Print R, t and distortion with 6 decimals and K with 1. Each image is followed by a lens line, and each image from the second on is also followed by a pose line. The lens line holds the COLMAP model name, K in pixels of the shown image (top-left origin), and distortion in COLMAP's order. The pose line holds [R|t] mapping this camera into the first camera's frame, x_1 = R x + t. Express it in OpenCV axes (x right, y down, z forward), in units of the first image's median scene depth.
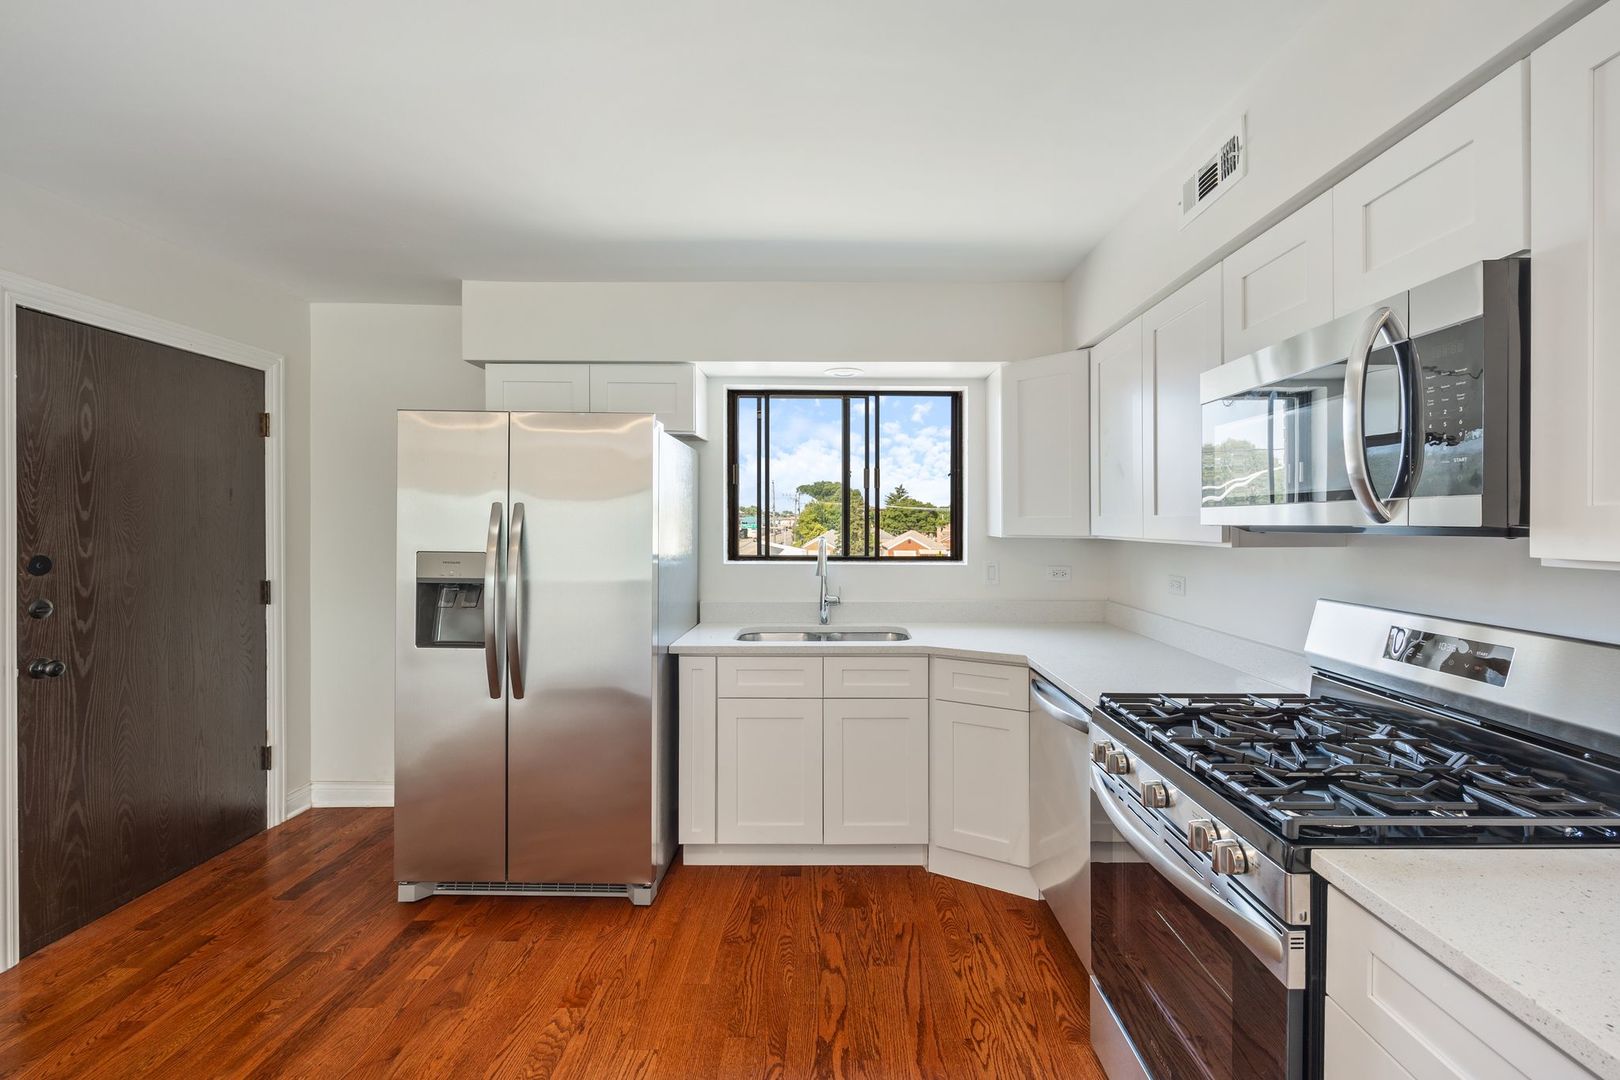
lens RADIAL K [[669.2, 0, 841.3], [0, 669.2, 526.6], [0, 0, 1]] dist [-0.003249, -0.000045]
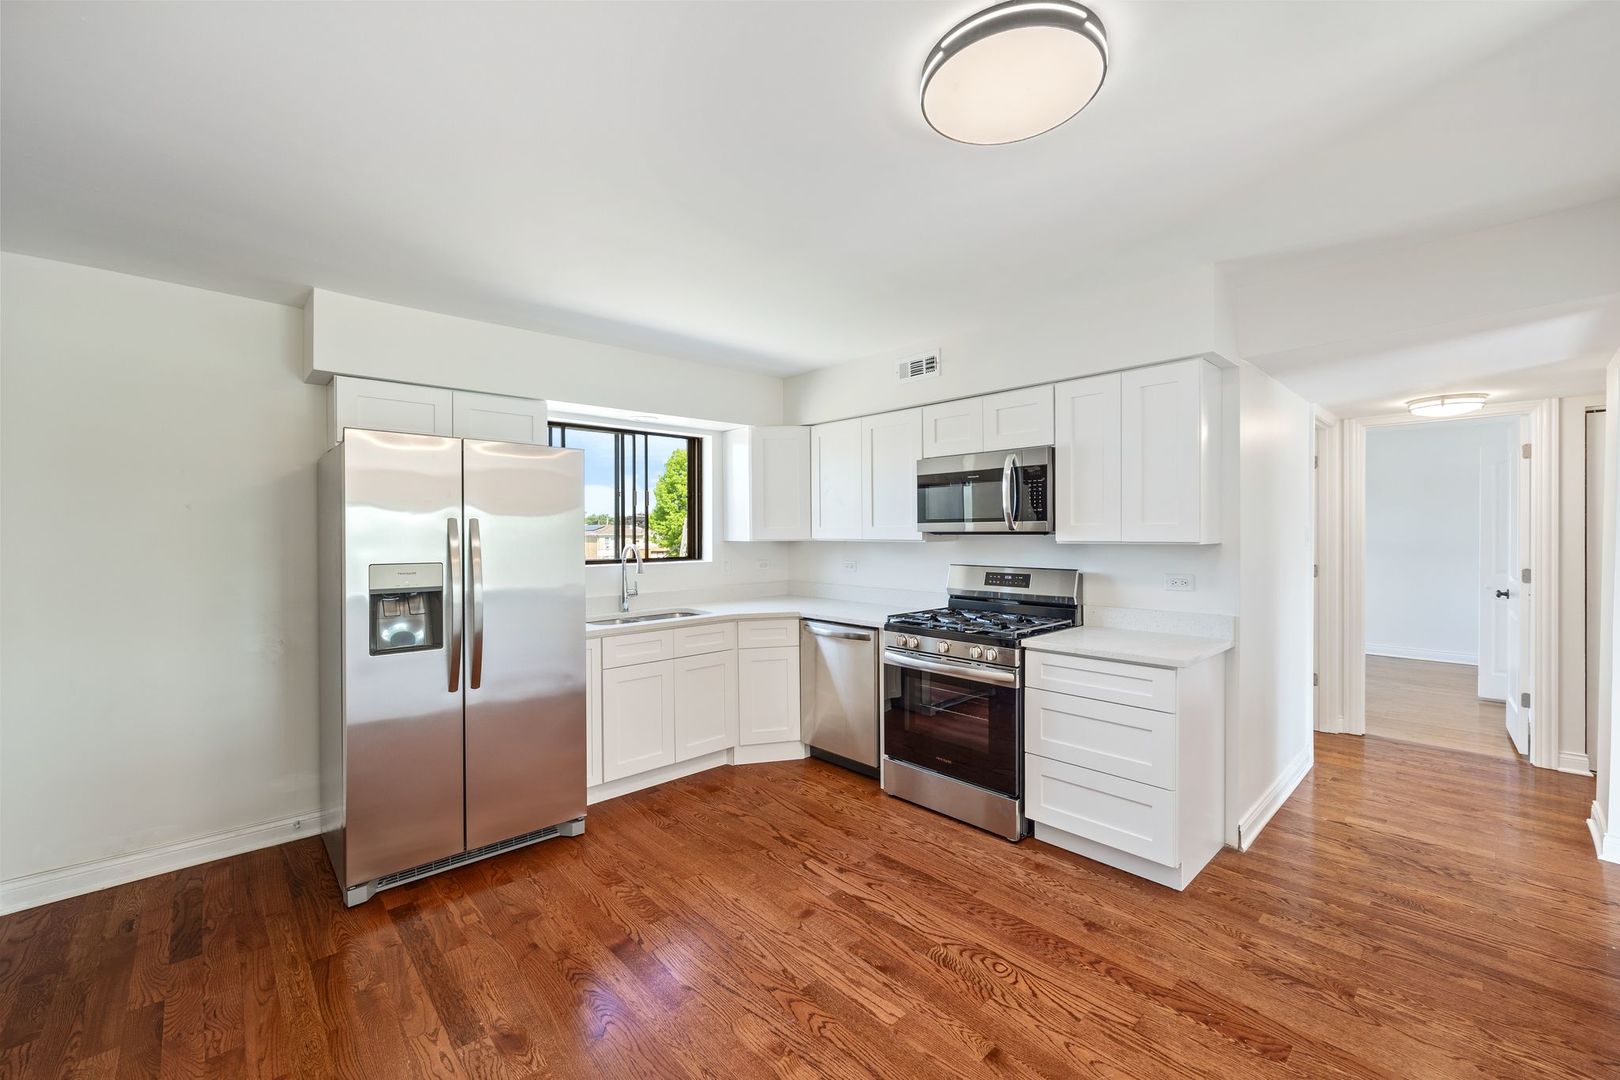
lens RADIAL K [[652.7, 0, 804.3], [0, 652.7, 528.6], [0, 0, 1]] dist [-0.002349, 0.000114]
pose [[0.742327, -0.007208, 0.669999, -0.796600], [0.013175, 0.999906, -0.003841, -0.006036], [-0.669908, 0.011678, 0.742352, -0.213642]]
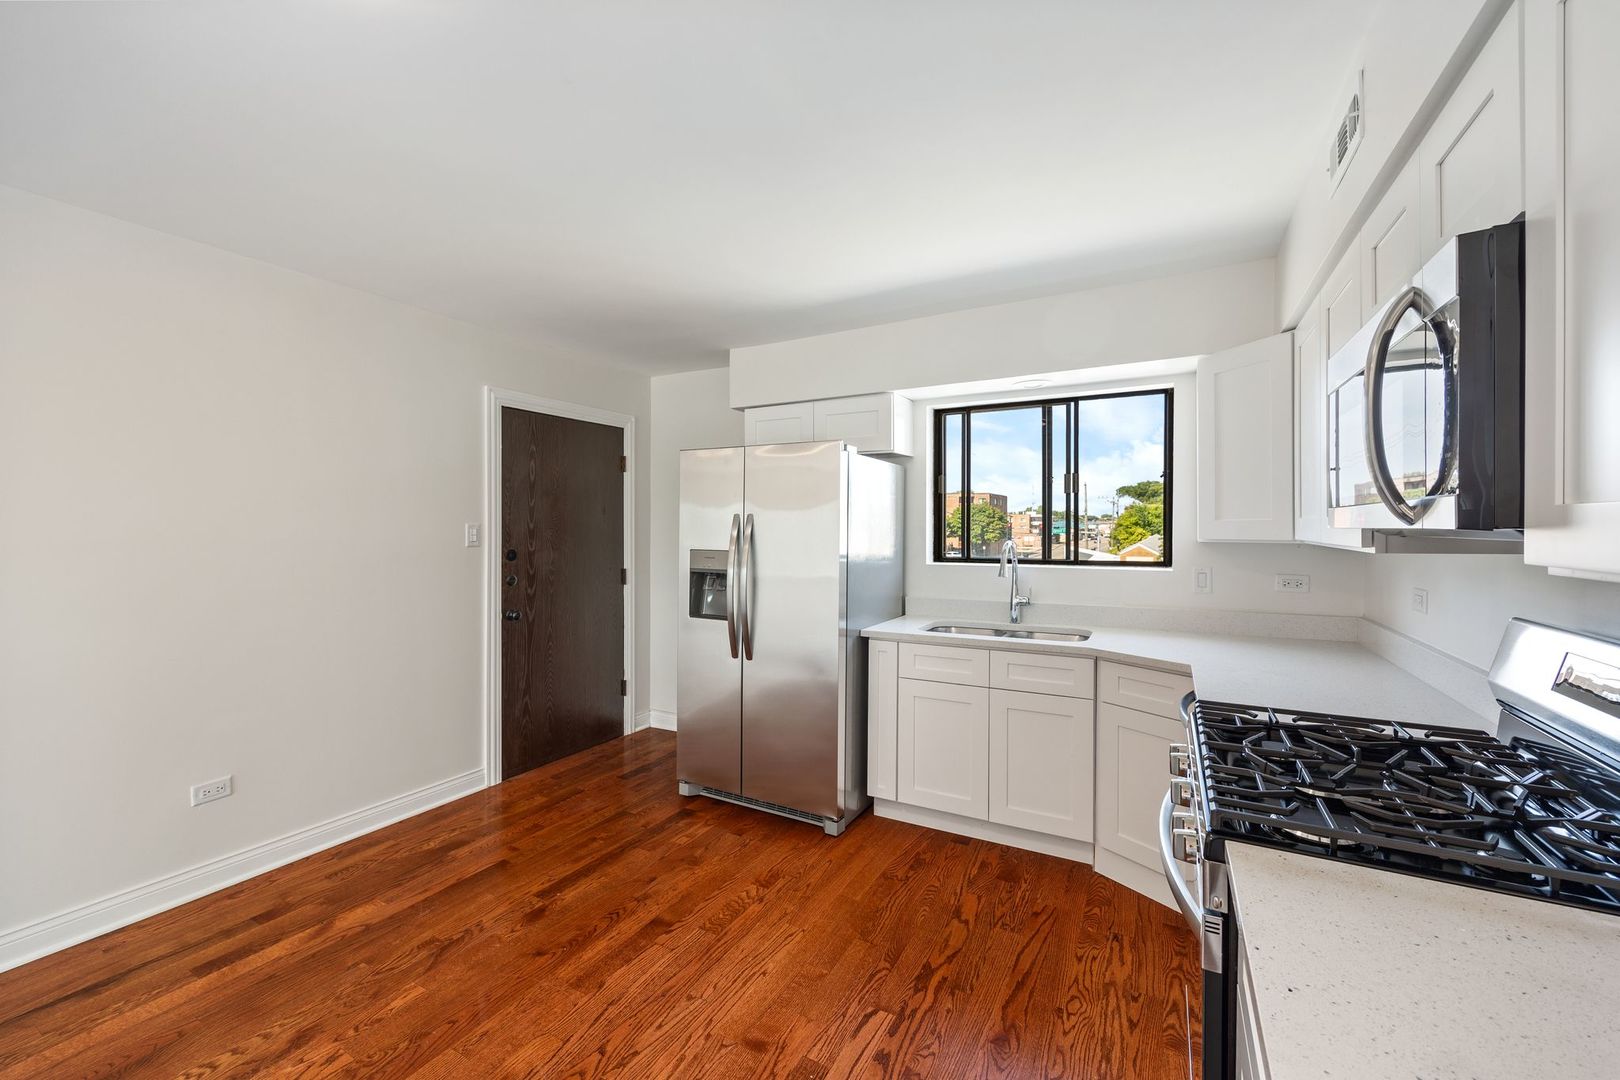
lens RADIAL K [[652.7, 0, 804.3], [0, 652.7, 528.6], [0, 0, 1]] dist [-0.002349, 0.000114]
pose [[0.869524, -0.005321, -0.493862, 0.260818], [0.003120, 0.999981, -0.005281, 0.000739], [0.493881, 0.003051, 0.869524, -0.085500]]
